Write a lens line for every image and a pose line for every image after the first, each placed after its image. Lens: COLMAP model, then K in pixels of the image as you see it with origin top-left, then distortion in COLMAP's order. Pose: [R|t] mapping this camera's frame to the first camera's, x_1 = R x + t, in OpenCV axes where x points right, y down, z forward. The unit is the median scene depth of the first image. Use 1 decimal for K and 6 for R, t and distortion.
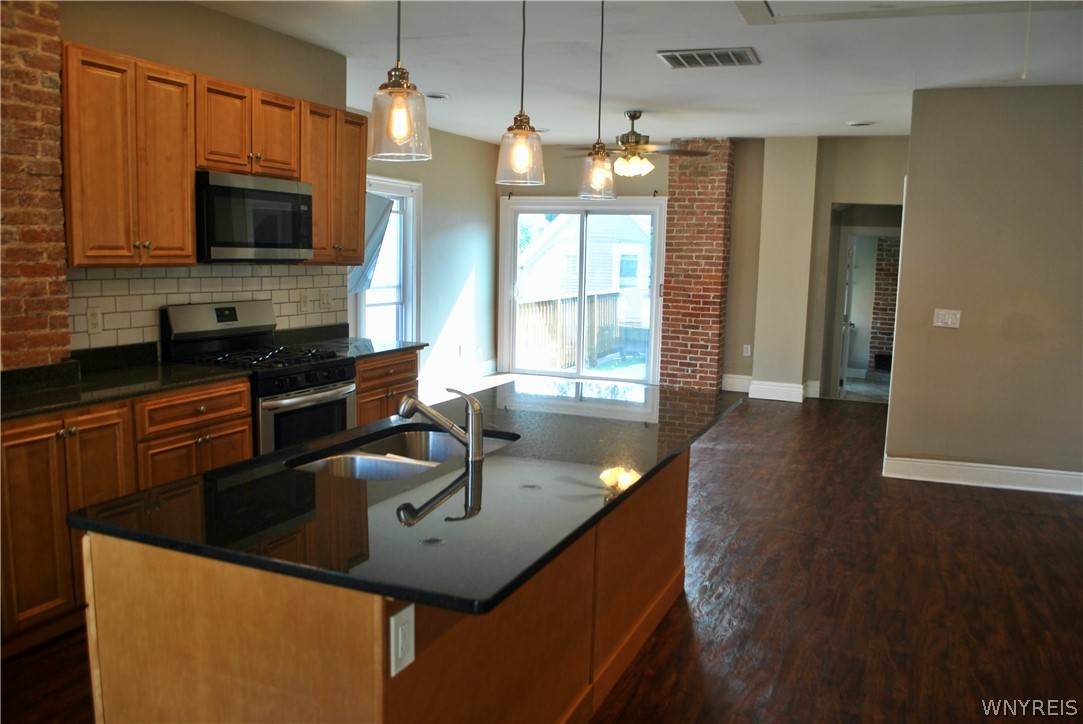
lens RADIAL K [[861.2, 0, 555.8], [0, 861.2, 366.5], [0, 0, 1]] dist [-0.076081, 0.005156]
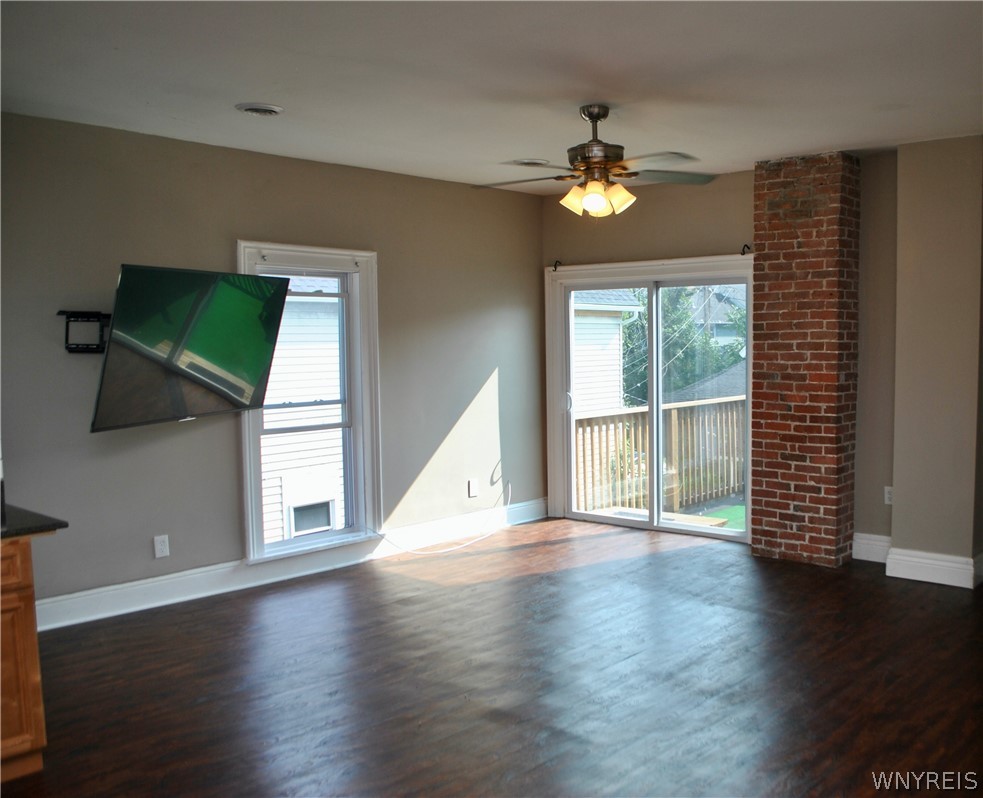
lens RADIAL K [[943.0, 0, 614.2], [0, 943.0, 405.3], [0, 0, 1]] dist [-0.064558, -0.001181]
pose [[0.964216, -0.012478, -0.264823, 0.384420], [-0.004631, 0.997947, -0.063885, -0.071625], [0.265076, 0.062826, 0.962178, 0.551300]]
